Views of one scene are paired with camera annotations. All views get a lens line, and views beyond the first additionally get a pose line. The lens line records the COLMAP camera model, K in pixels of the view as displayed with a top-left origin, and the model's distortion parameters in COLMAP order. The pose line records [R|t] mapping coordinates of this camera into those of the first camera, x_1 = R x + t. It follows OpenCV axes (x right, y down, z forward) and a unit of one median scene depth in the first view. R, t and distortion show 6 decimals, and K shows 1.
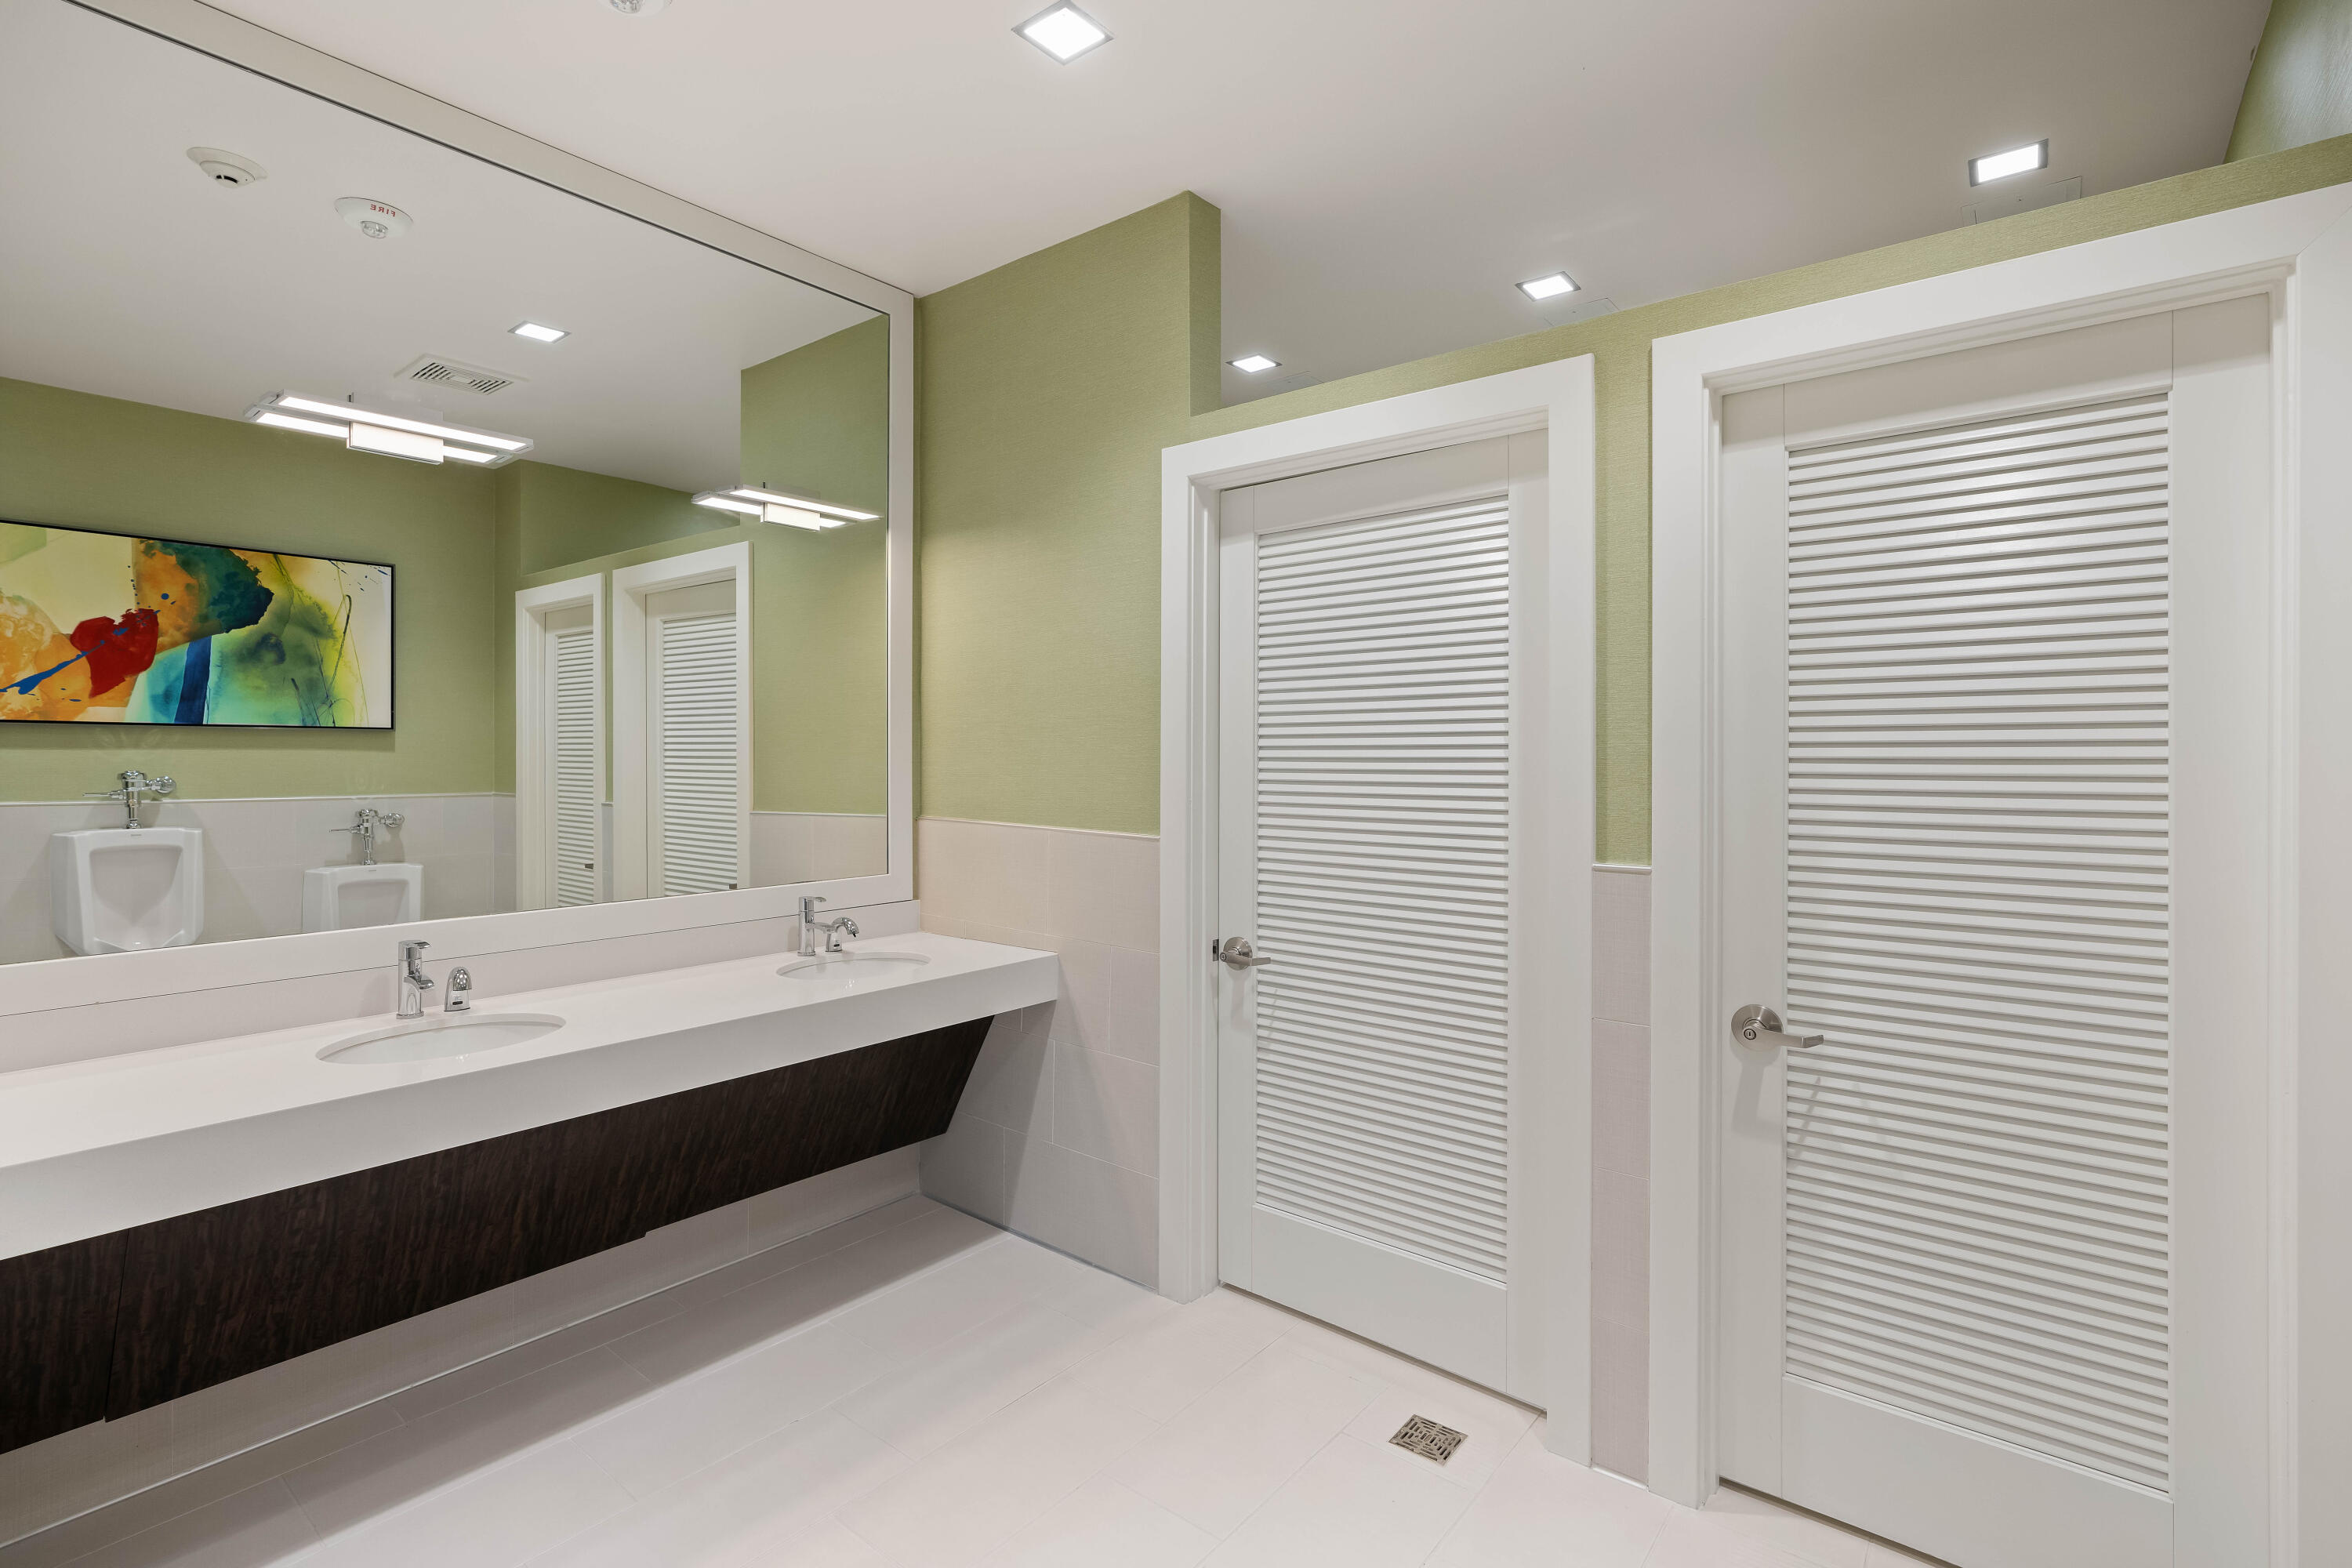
lens RADIAL K [[1081.9, 0, 1203.3], [0, 1081.9, 781.2], [0, 0, 1]] dist [-0.003045, 0.000120]
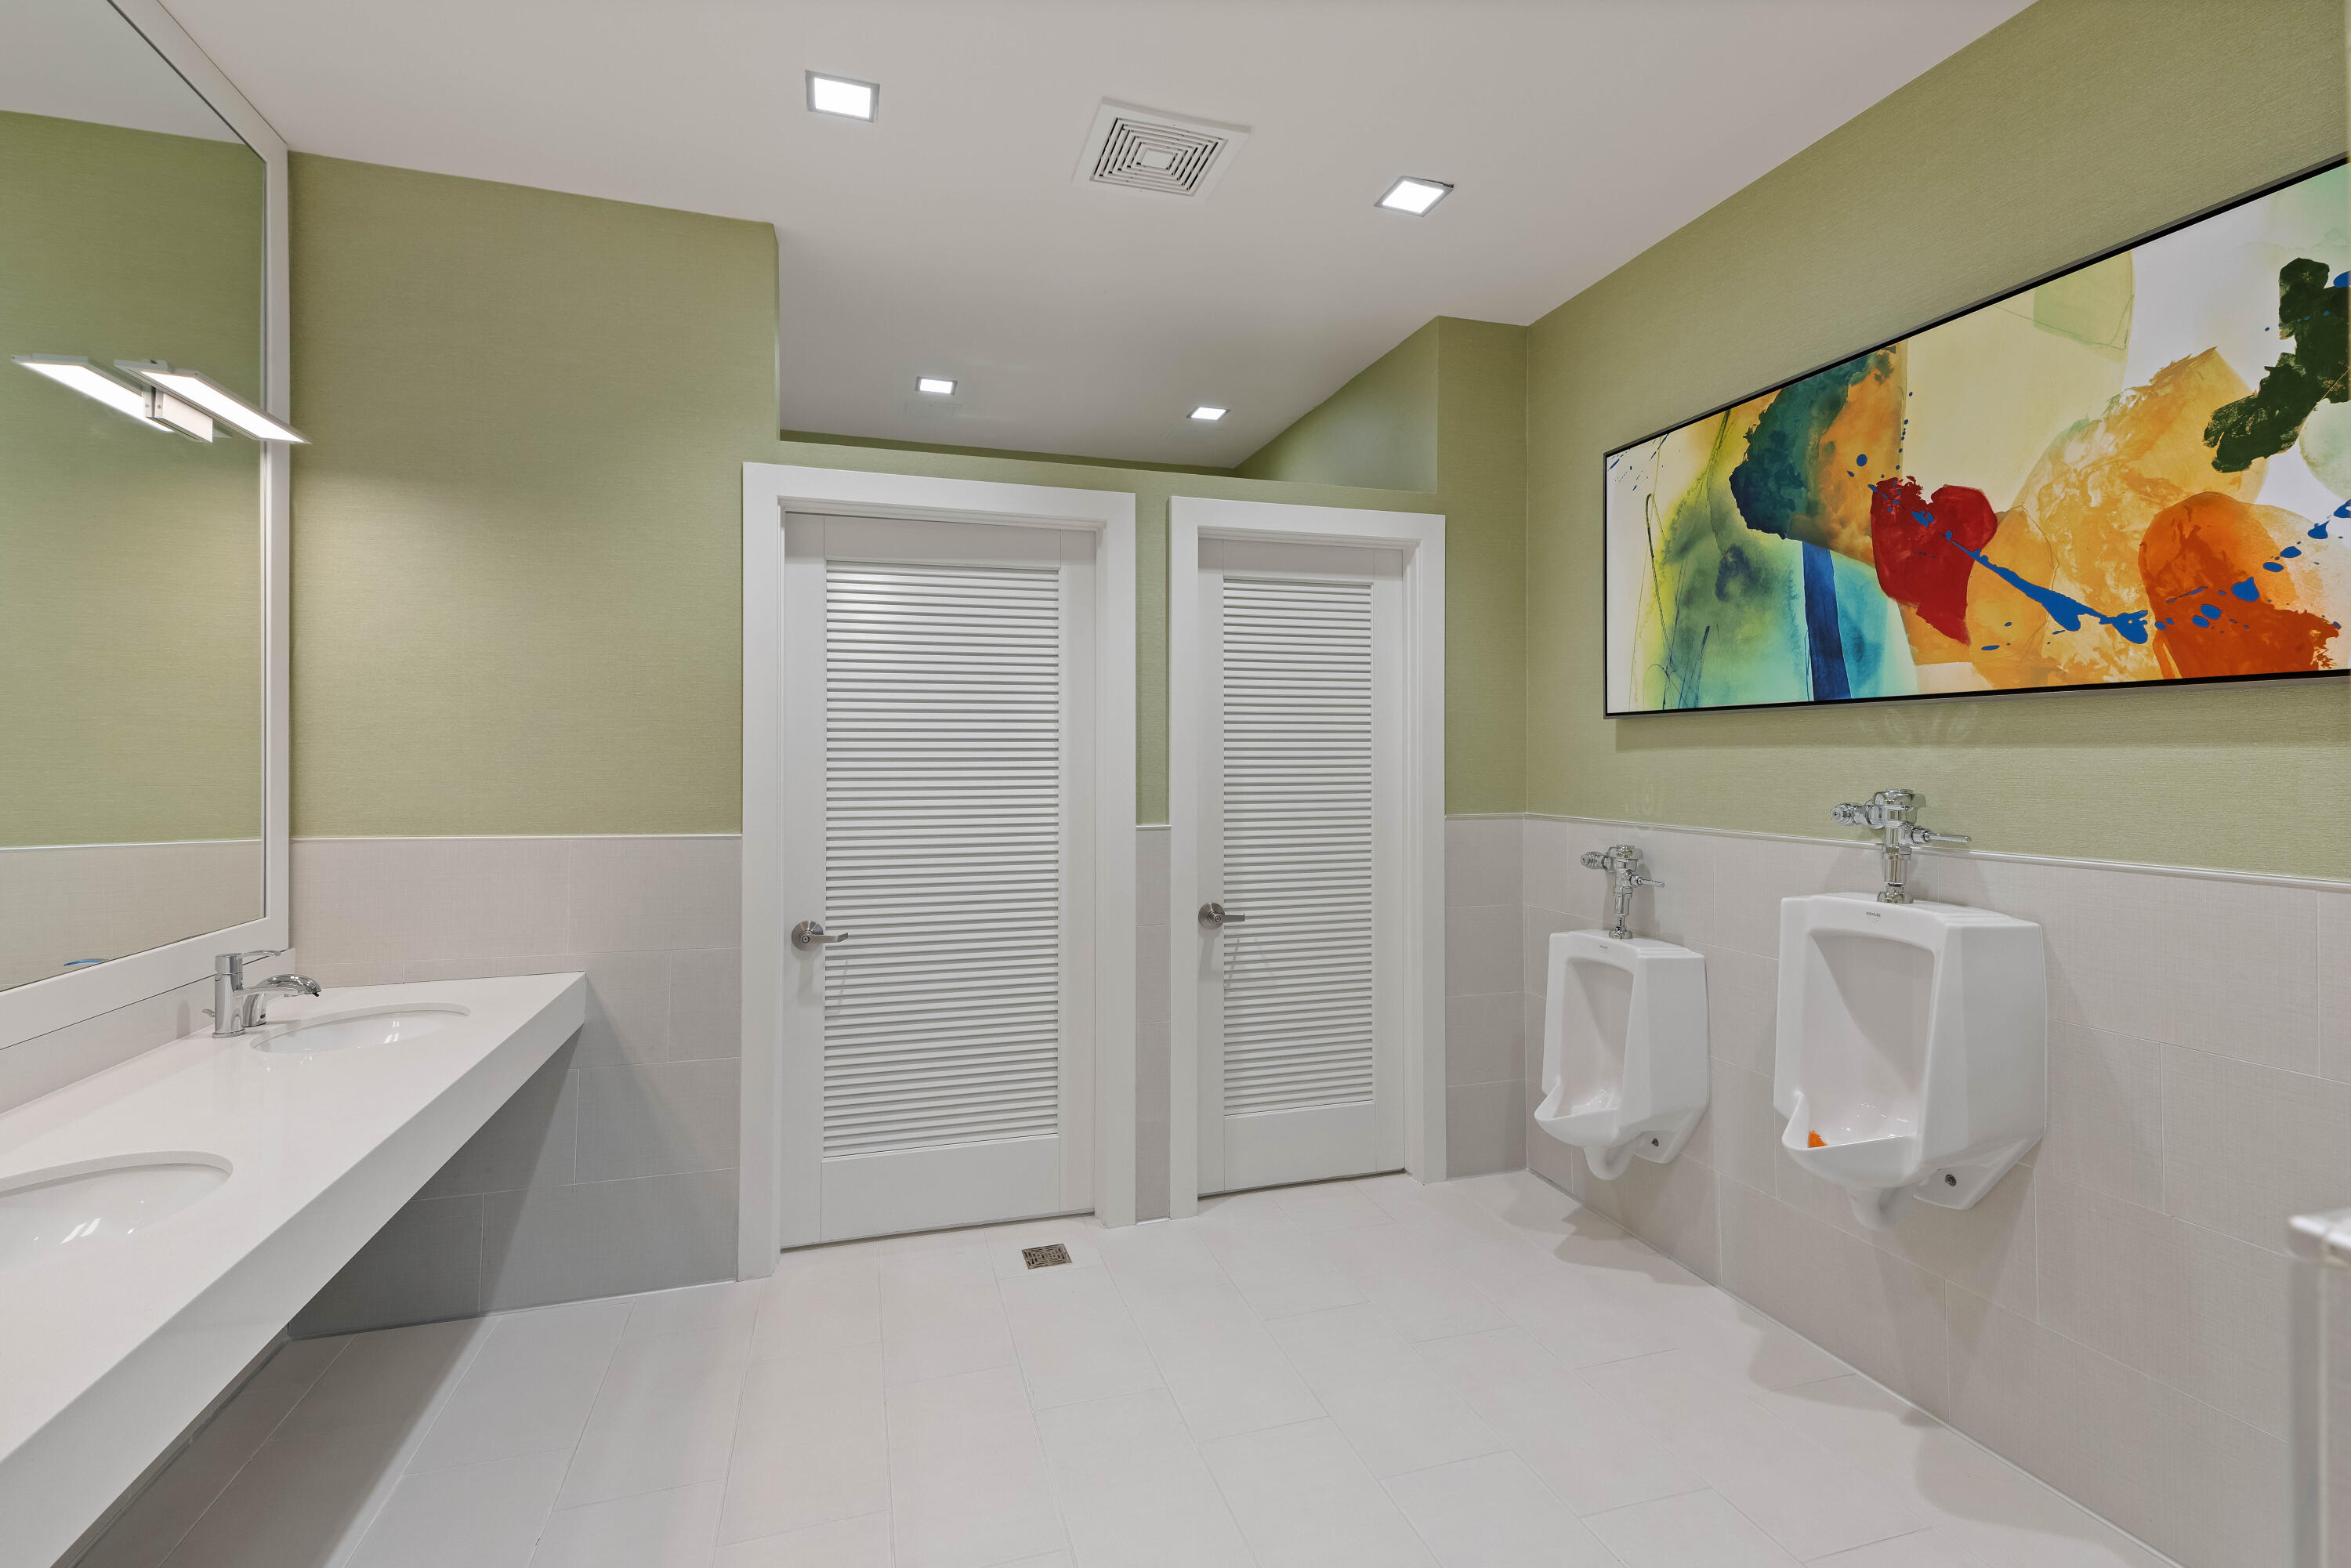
lens RADIAL K [[1026.7, 0, 1175.5], [0, 1026.7, 784.0], [0, 0, 1]] dist [0.049377, 0.000255]
pose [[0.578112, -0.024226, 0.815597, -0.738065], [0.021043, 0.999669, 0.014777, -0.003671], [-0.815686, 0.008620, 0.578431, 0.100883]]
